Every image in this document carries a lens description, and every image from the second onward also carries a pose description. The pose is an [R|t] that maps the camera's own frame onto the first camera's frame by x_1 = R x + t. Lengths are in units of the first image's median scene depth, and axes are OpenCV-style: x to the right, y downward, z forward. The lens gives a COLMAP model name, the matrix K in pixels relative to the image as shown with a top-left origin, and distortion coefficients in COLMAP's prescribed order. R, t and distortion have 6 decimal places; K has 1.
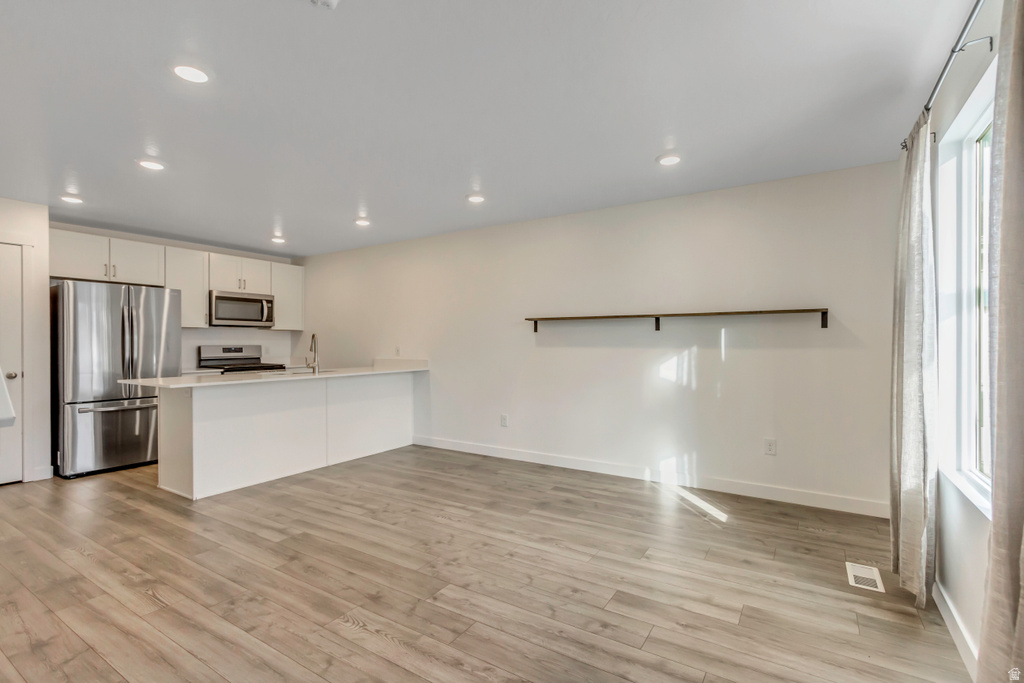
lens RADIAL K [[472.9, 0, 509.6], [0, 472.9, 343.2], [0, 0, 1]] dist [0.006314, -0.001269]
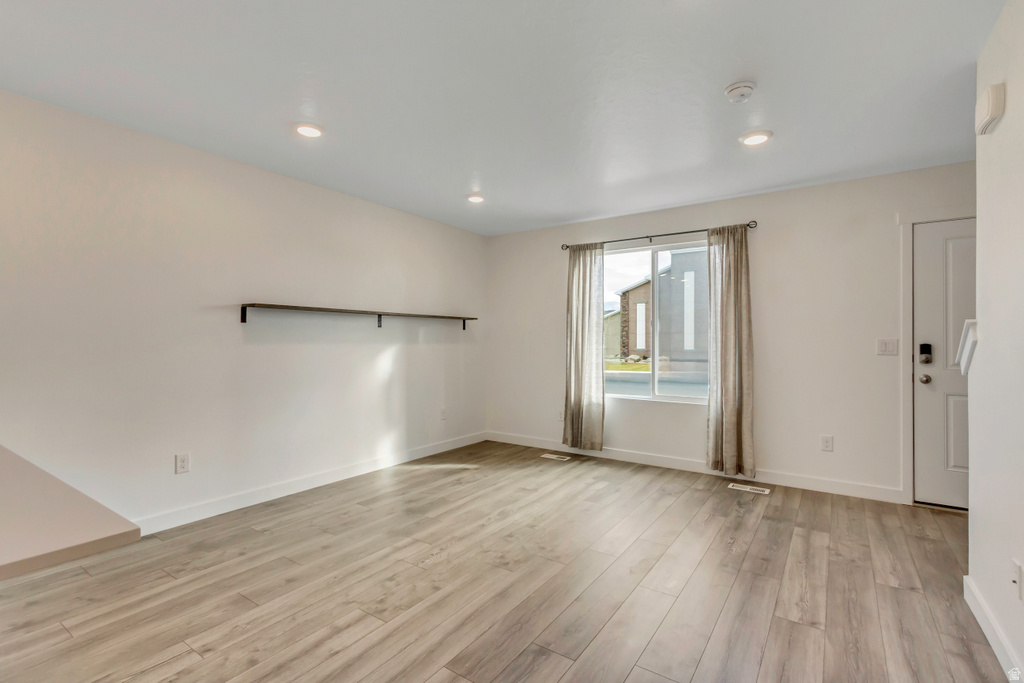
lens RADIAL K [[472.9, 0, 514.5], [0, 472.9, 334.5], [0, 0, 1]] dist [0.006314, -0.001269]
pose [[0.032589, 0.013213, 0.999382, -0.696584], [-0.002420, 0.999911, -0.013141, 0.001878], [-0.999466, -0.001990, 0.032618, 0.617835]]
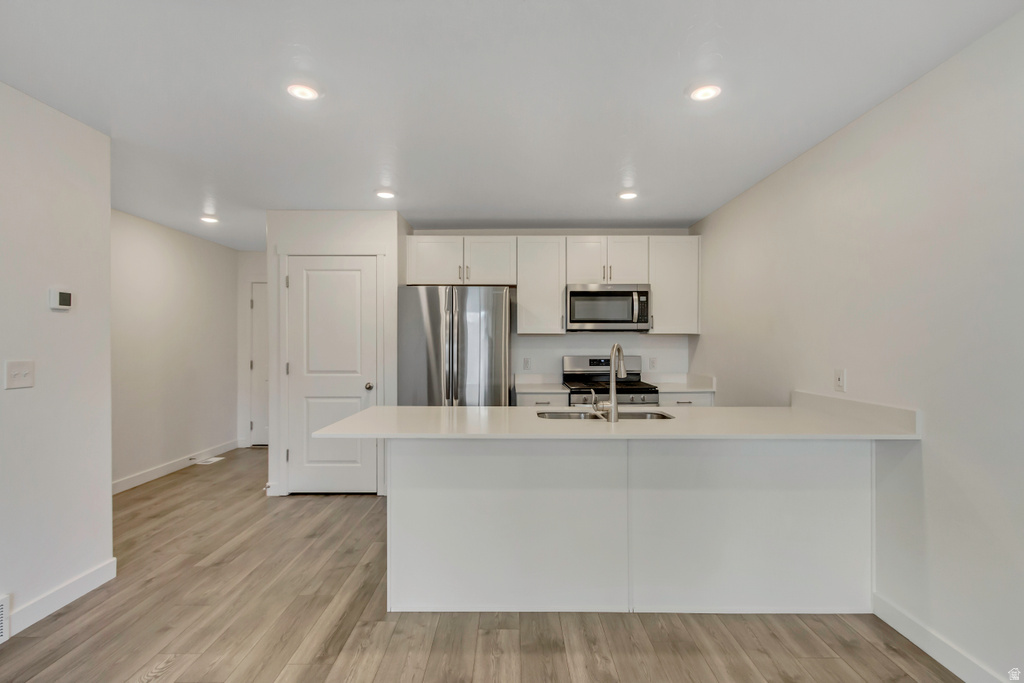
lens RADIAL K [[472.9, 0, 520.2], [0, 472.9, 342.2], [0, 0, 1]] dist [0.006314, -0.001269]
pose [[0.541211, 0.000383, -0.840886, -0.033585], [-0.001700, 0.999998, -0.000639, -0.023503], [0.840885, 0.001776, 0.541211, 0.680923]]
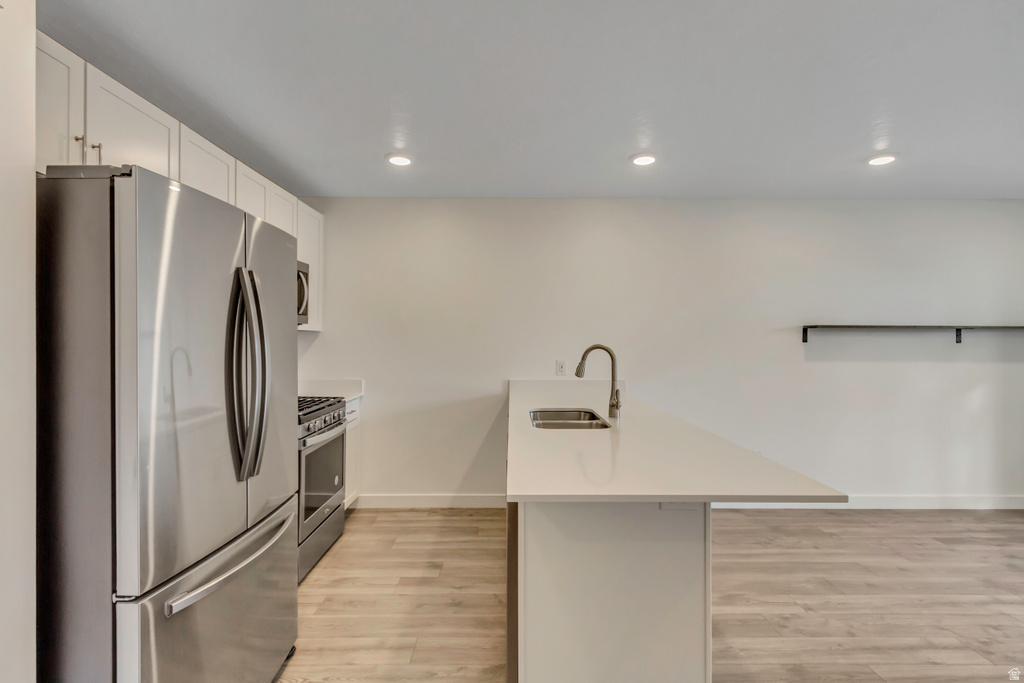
lens RADIAL K [[502.1, 0, 513.7], [0, 502.1, 341.6], [0, 0, 1]] dist [-0.002690, 0.001266]
pose [[0.842729, 0.003971, 0.538324, -0.870718], [-0.004547, 0.999990, -0.000259, -0.025085], [-0.538319, -0.002230, 0.842738, 0.604127]]
